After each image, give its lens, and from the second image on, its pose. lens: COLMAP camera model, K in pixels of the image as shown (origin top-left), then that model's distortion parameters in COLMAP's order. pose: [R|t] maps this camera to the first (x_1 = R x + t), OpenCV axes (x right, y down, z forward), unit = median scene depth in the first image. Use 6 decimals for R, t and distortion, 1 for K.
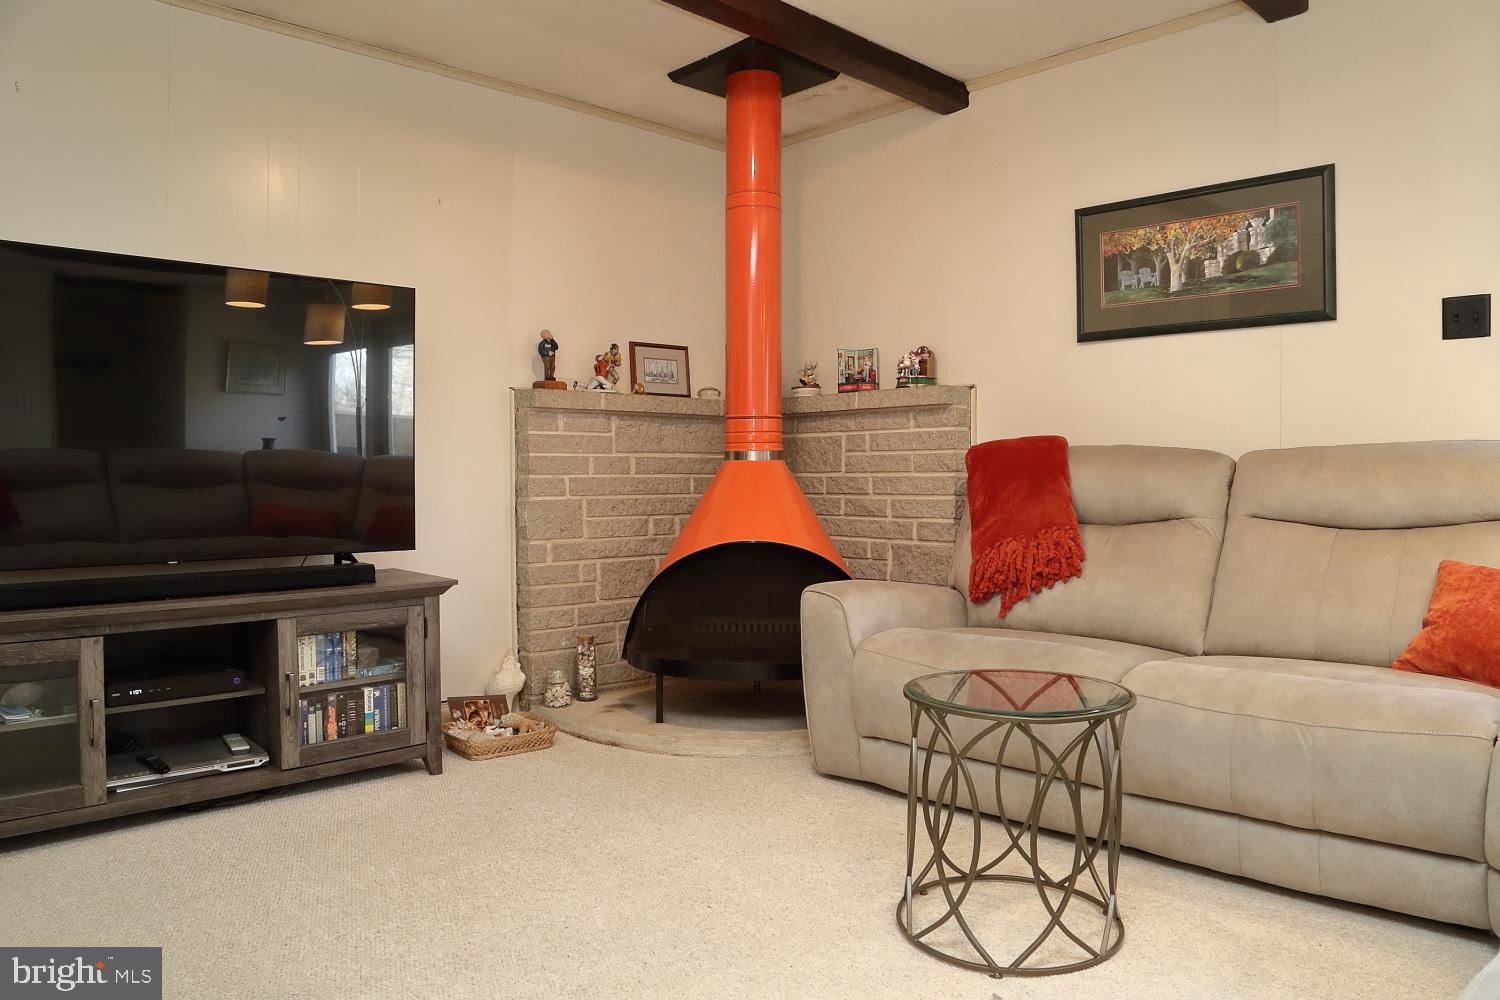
lens RADIAL K [[1065.0, 0, 750.0], [0, 1065.0, 500.0], [0, 0, 1]] dist [-0.128803, 0.087891]
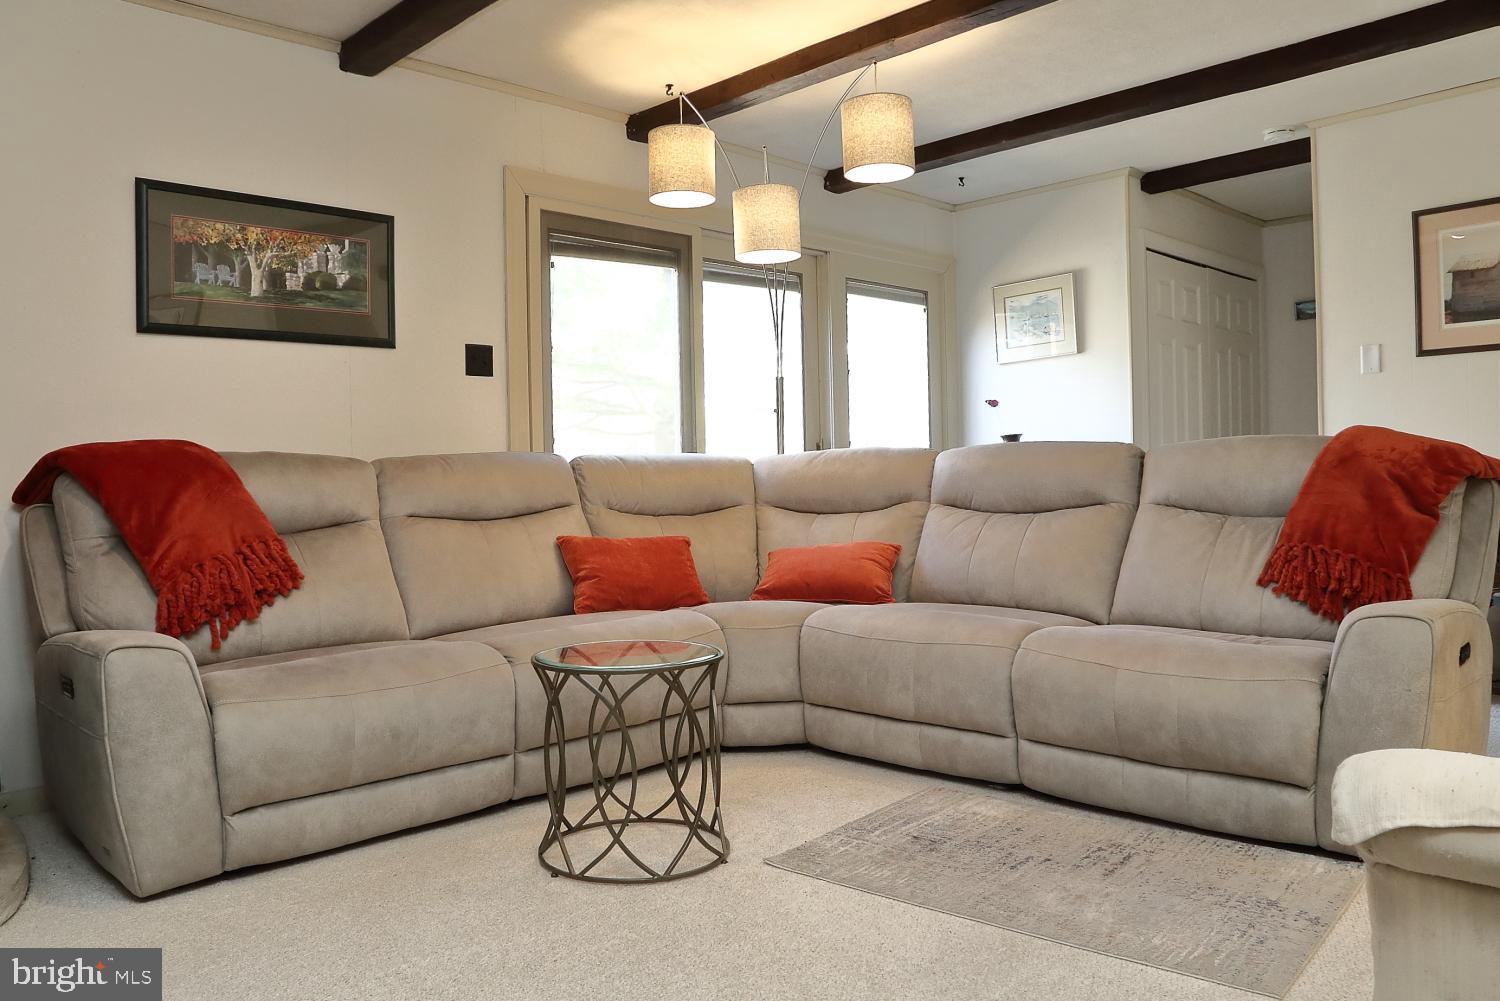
lens RADIAL K [[1146.7, 0, 740.5], [0, 1146.7, 470.6], [0, 0, 1]] dist [-0.006403, -0.001538]
pose [[0.019475, -0.000054, 0.999810, -0.690160], [0.041238, 0.999149, -0.000749, -0.016533], [-0.998960, 0.041245, 0.019461, 0.545178]]
